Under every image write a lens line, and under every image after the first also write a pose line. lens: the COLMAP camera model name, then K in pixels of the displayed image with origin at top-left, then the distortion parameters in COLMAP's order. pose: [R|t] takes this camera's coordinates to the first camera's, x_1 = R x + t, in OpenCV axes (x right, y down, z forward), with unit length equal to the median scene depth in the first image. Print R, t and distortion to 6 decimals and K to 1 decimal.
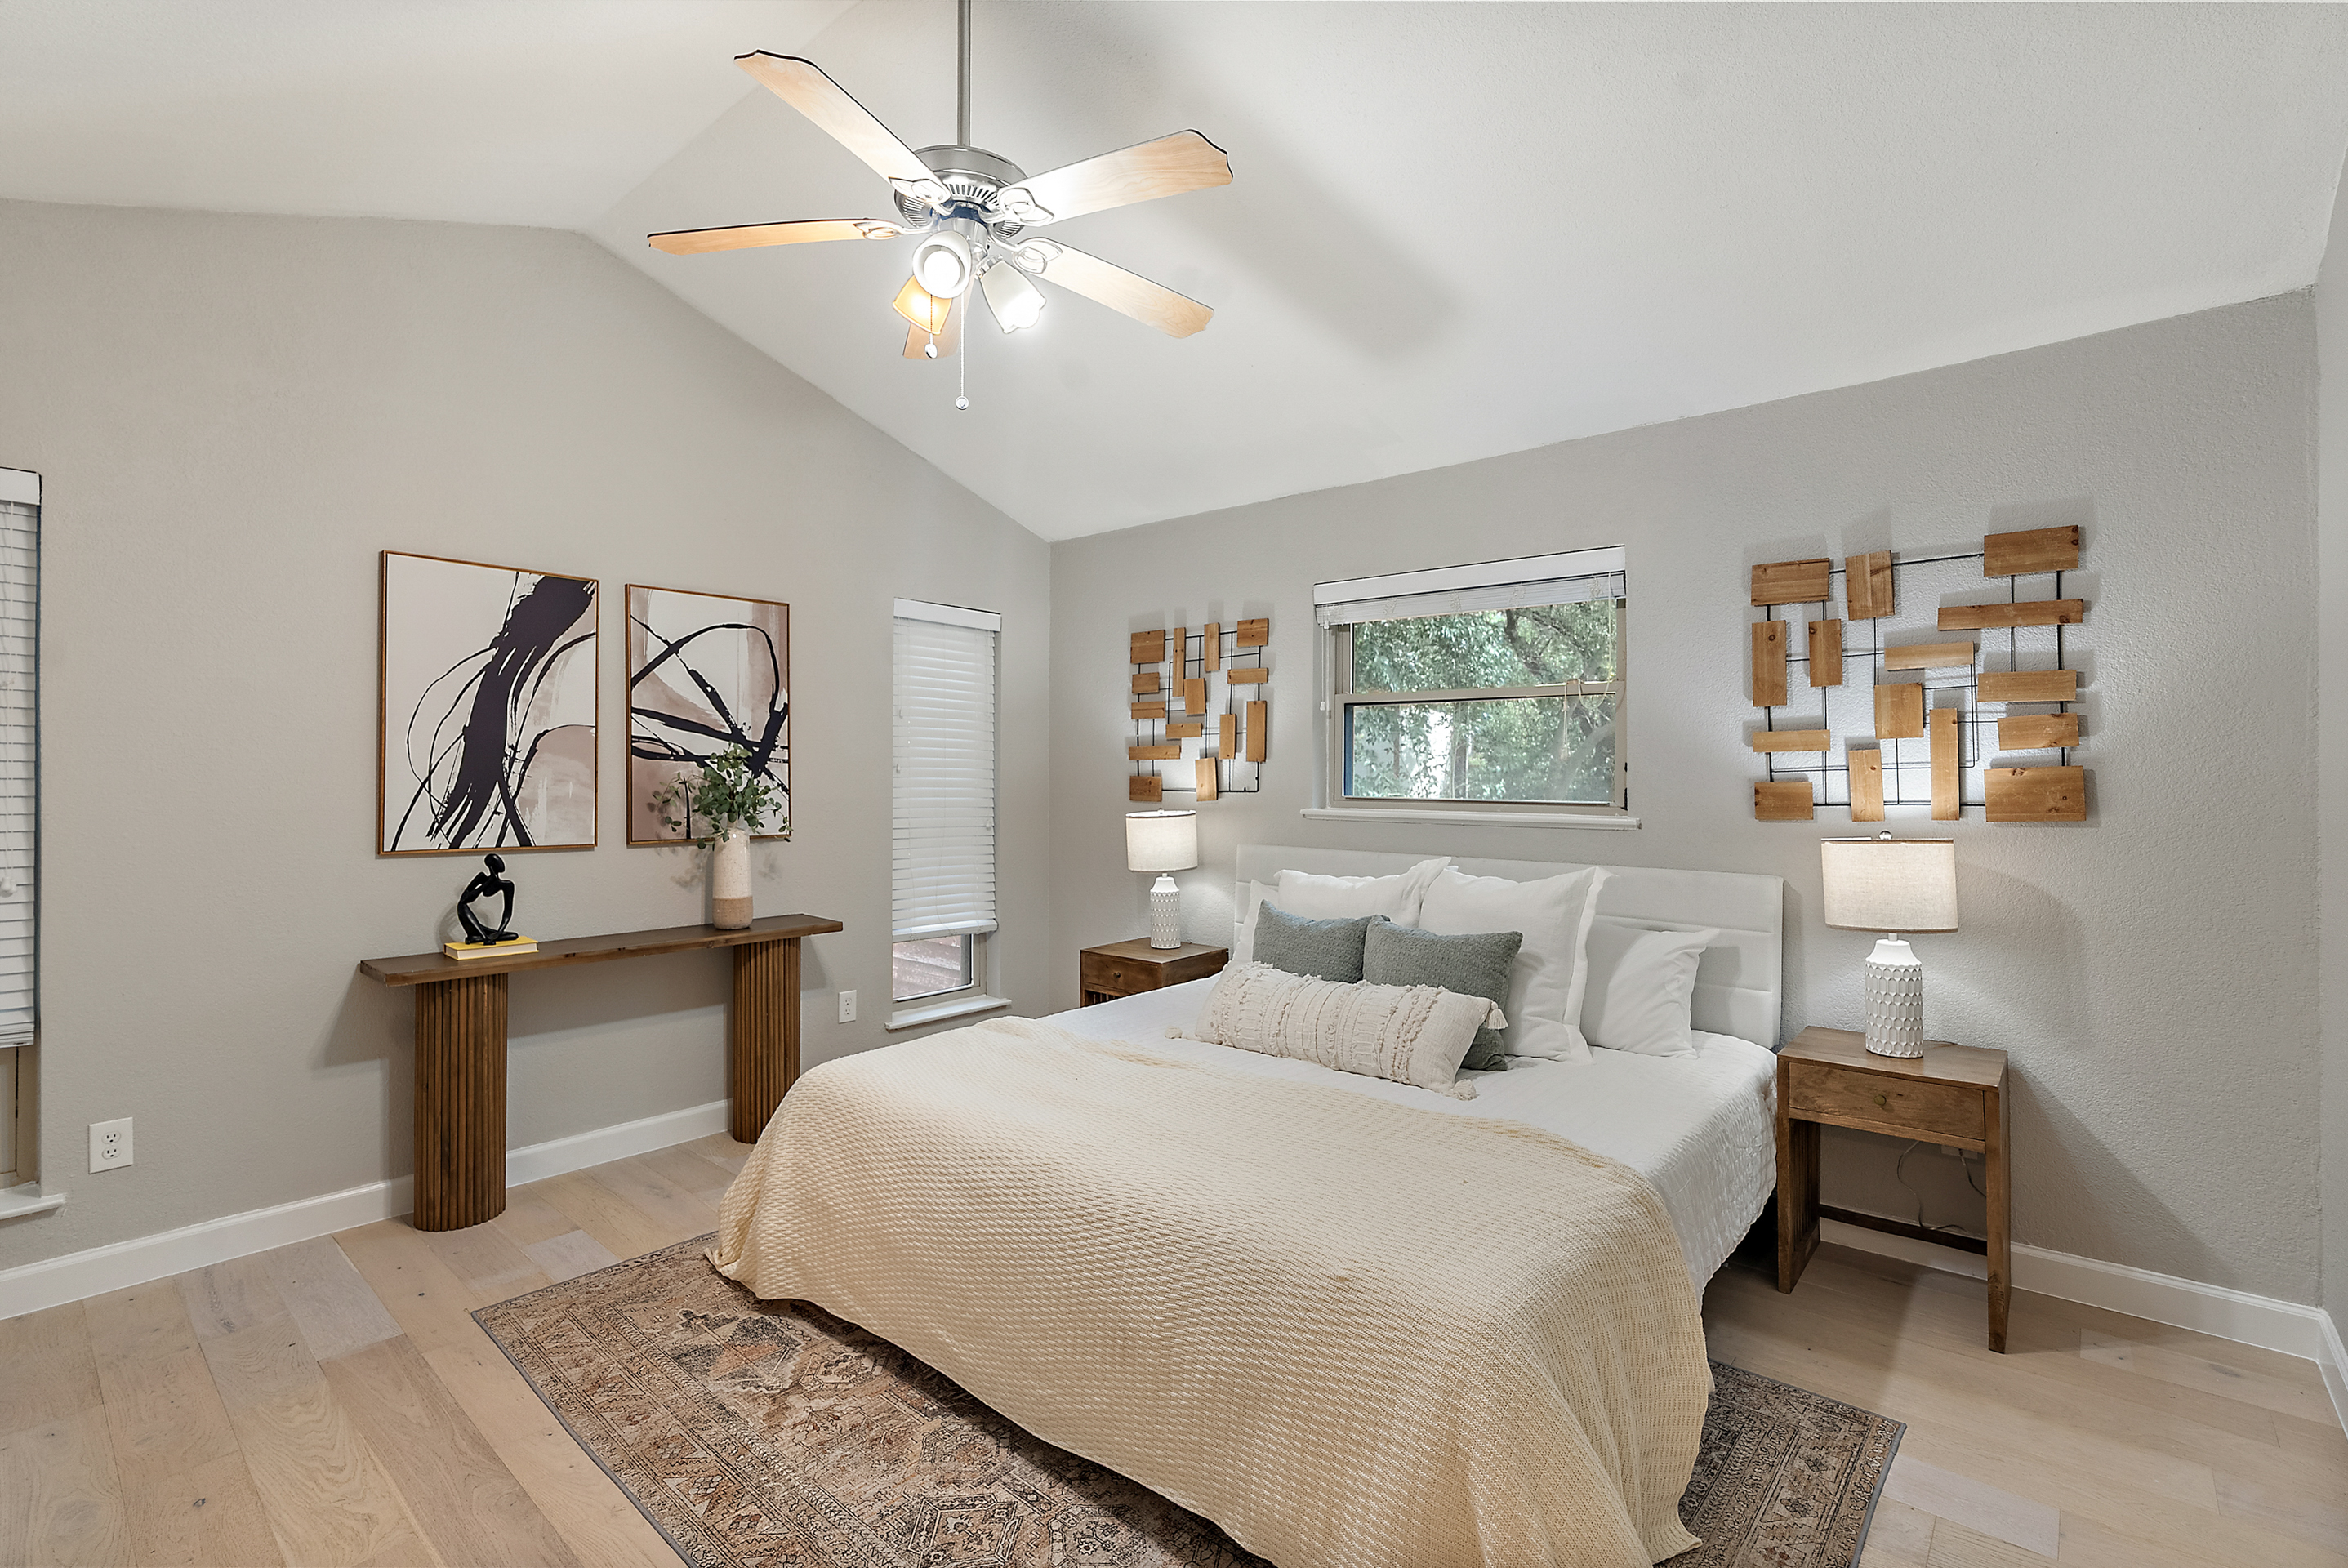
lens RADIAL K [[1077.1, 0, 1188.7], [0, 1077.1, 752.8], [0, 0, 1]] dist [-0.012802, 0.007480]
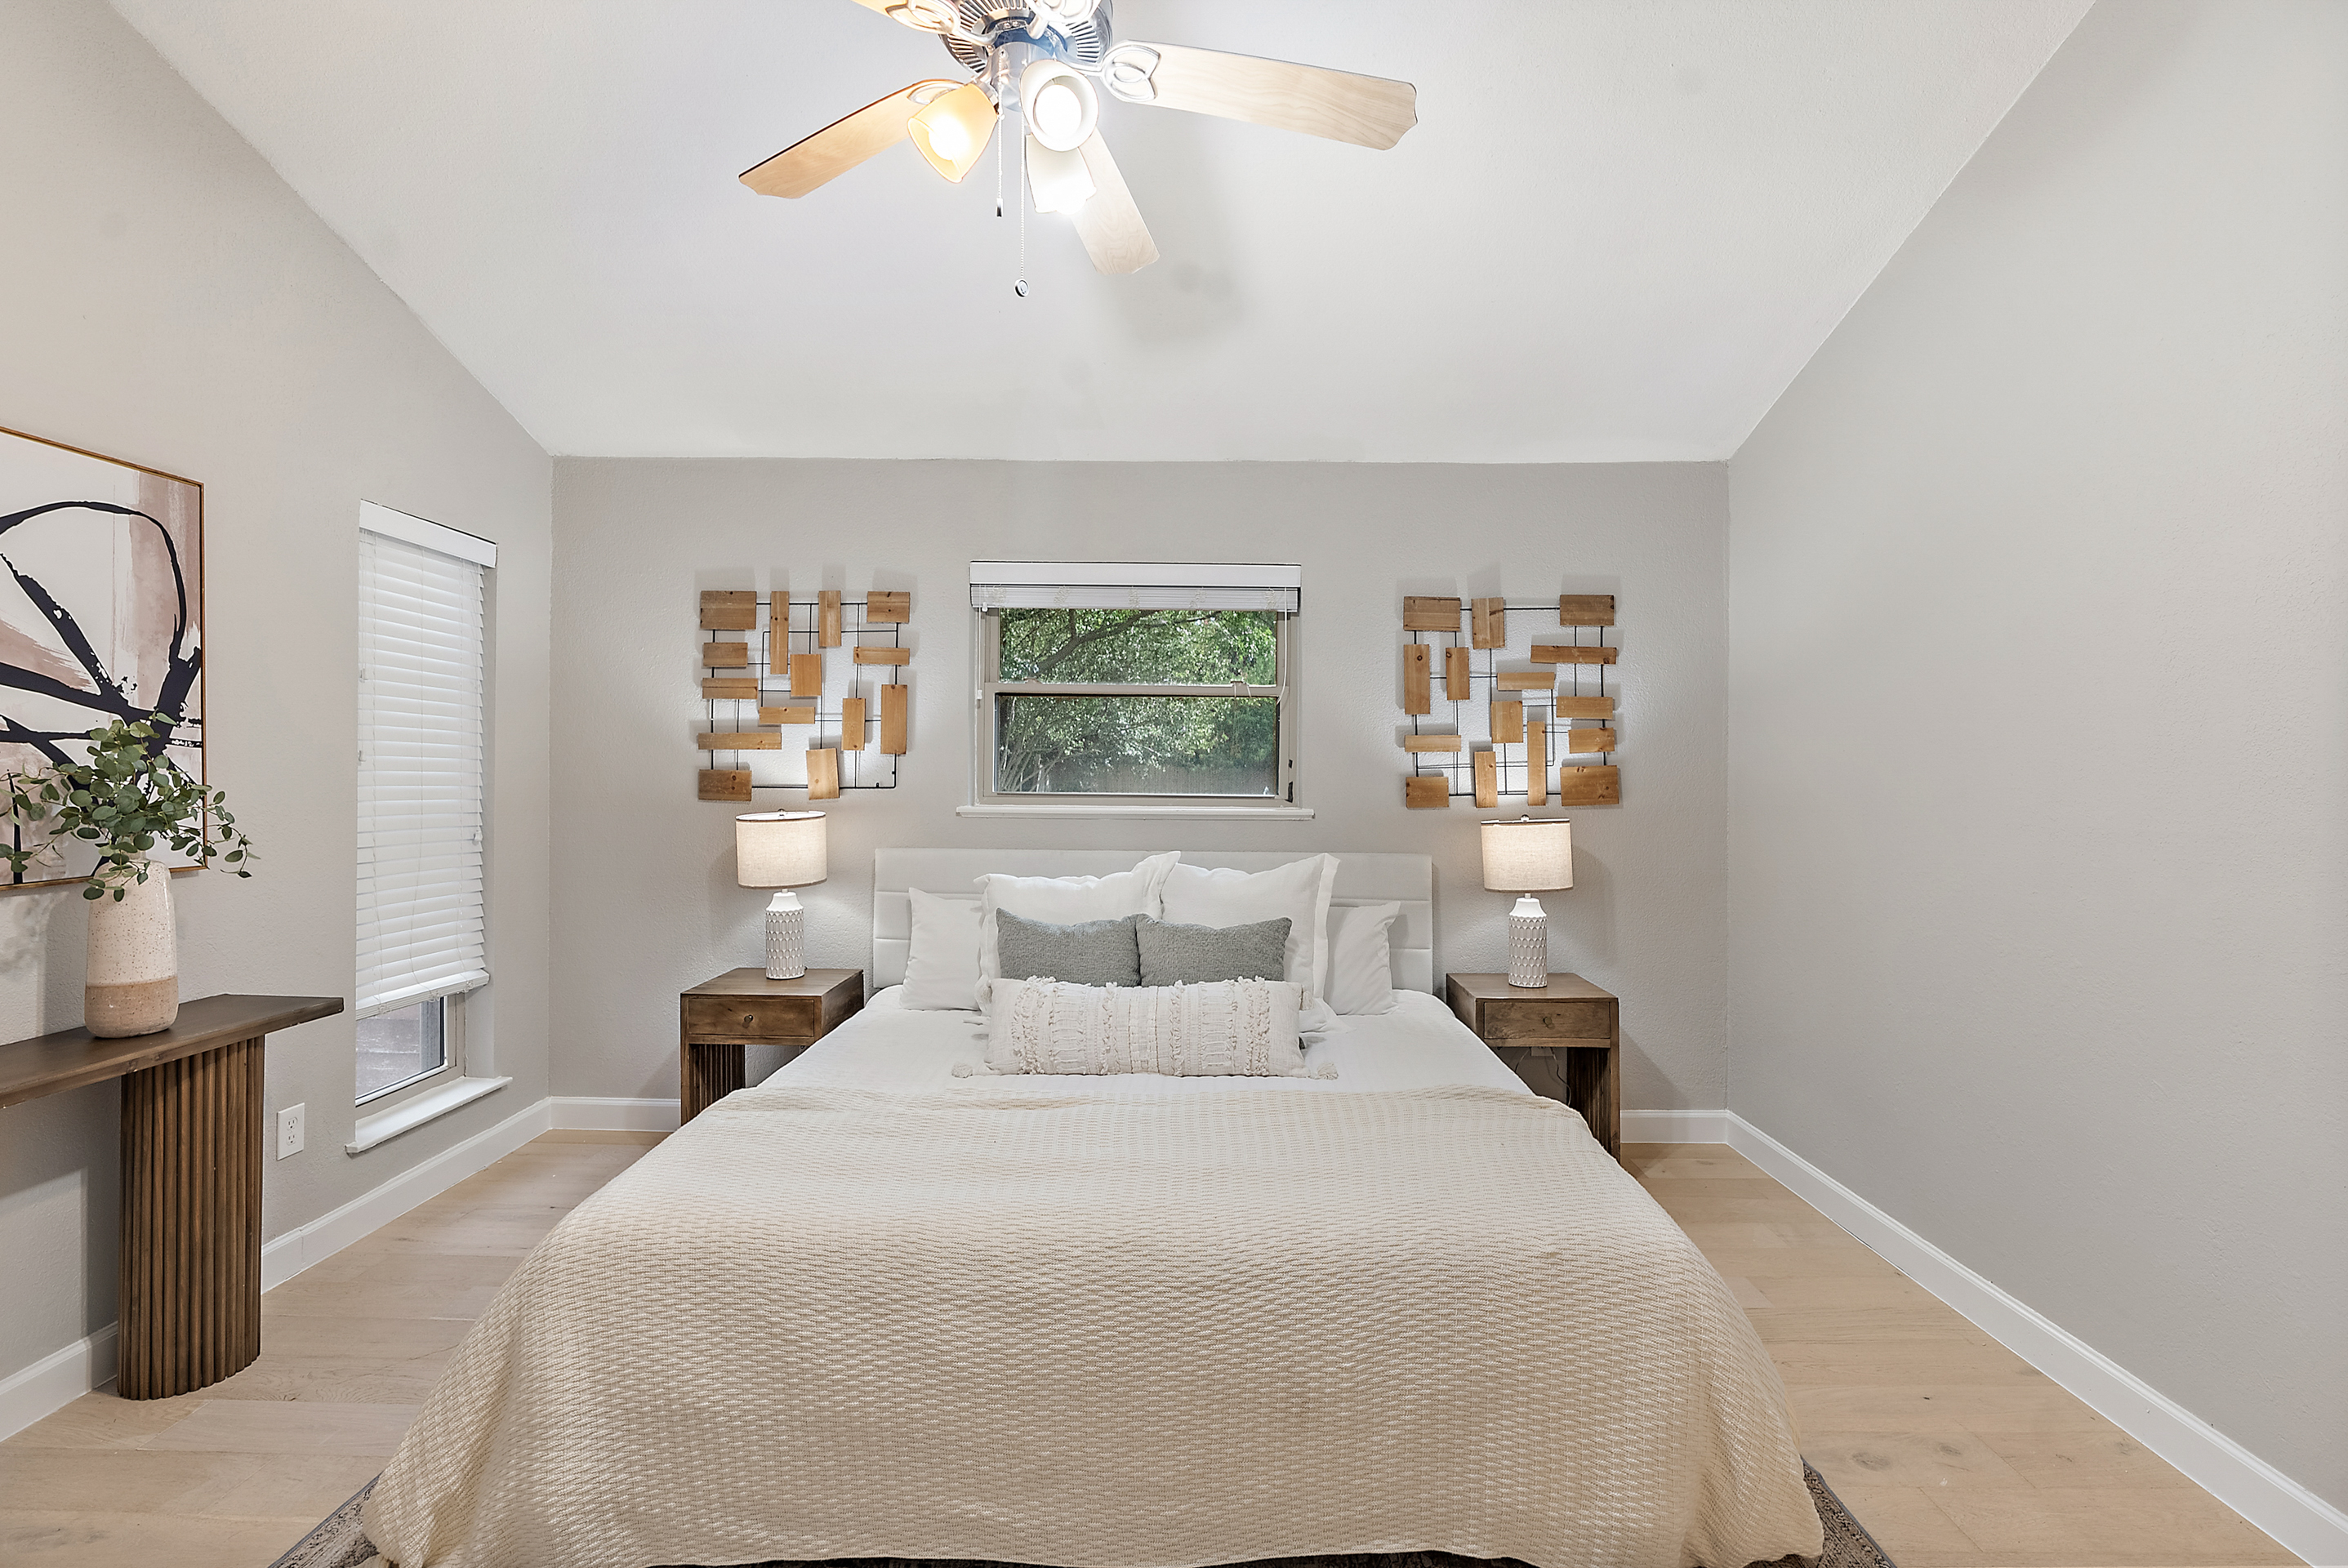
lens RADIAL K [[1077.1, 0, 1188.7], [0, 1077.1, 752.8], [0, 0, 1]] dist [-0.012802, 0.007480]
pose [[0.762403, 0.012283, 0.646986, -0.367583], [-0.016943, 0.999856, 0.000984, 0.002700], [-0.646881, -0.011712, 0.762501, 0.198590]]
